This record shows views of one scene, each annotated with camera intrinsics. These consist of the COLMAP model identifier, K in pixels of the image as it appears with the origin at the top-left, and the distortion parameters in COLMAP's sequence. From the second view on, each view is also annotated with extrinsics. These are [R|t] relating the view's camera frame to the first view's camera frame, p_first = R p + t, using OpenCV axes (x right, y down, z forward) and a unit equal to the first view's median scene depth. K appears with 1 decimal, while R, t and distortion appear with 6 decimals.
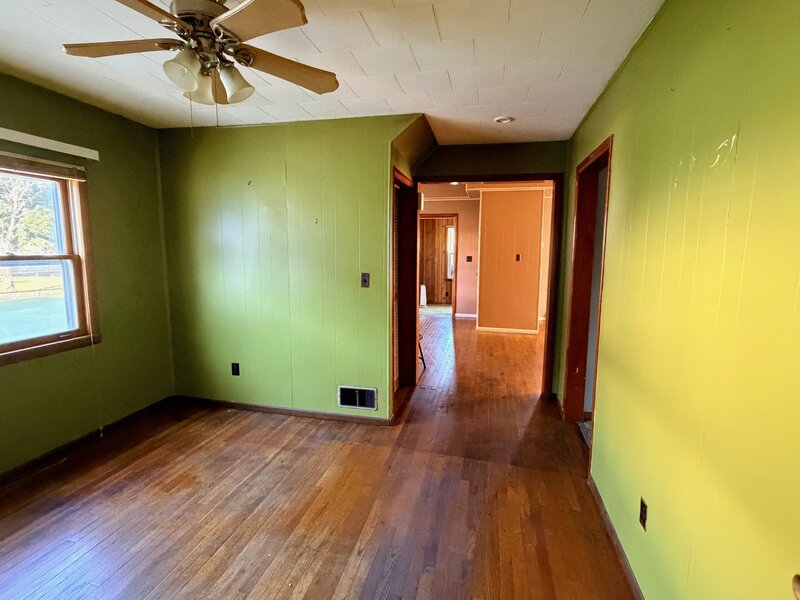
lens RADIAL K [[395.3, 0, 400.0], [0, 395.3, 300.0], [0, 0, 1]] dist [0.000120, -0.000421]
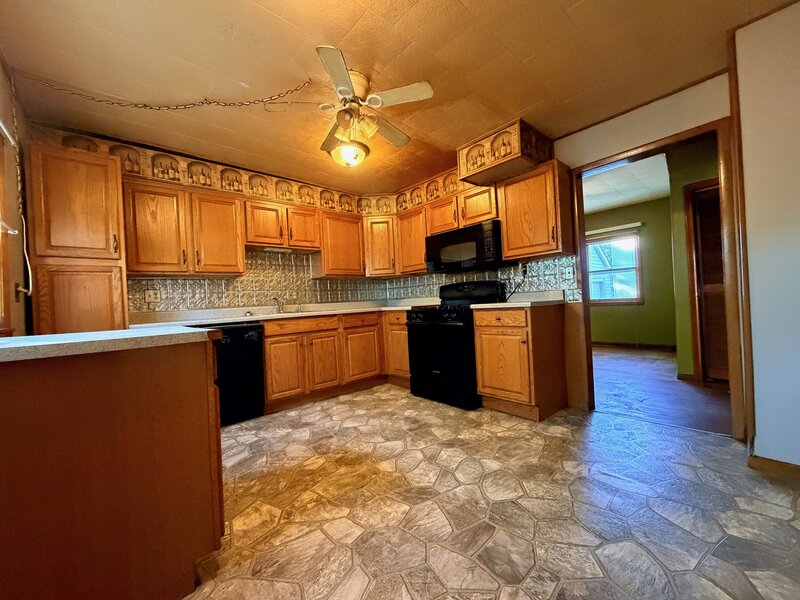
lens RADIAL K [[320.1, 0, 399.1], [0, 320.1, 298.5], [0, 0, 1]] dist [-0.000616, 0.000027]
pose [[-0.572656, 0.013454, -0.819685, 1.606462], [-0.058708, 0.996625, 0.057373, 0.050956], [0.817691, 0.080977, -0.569934, 0.946905]]
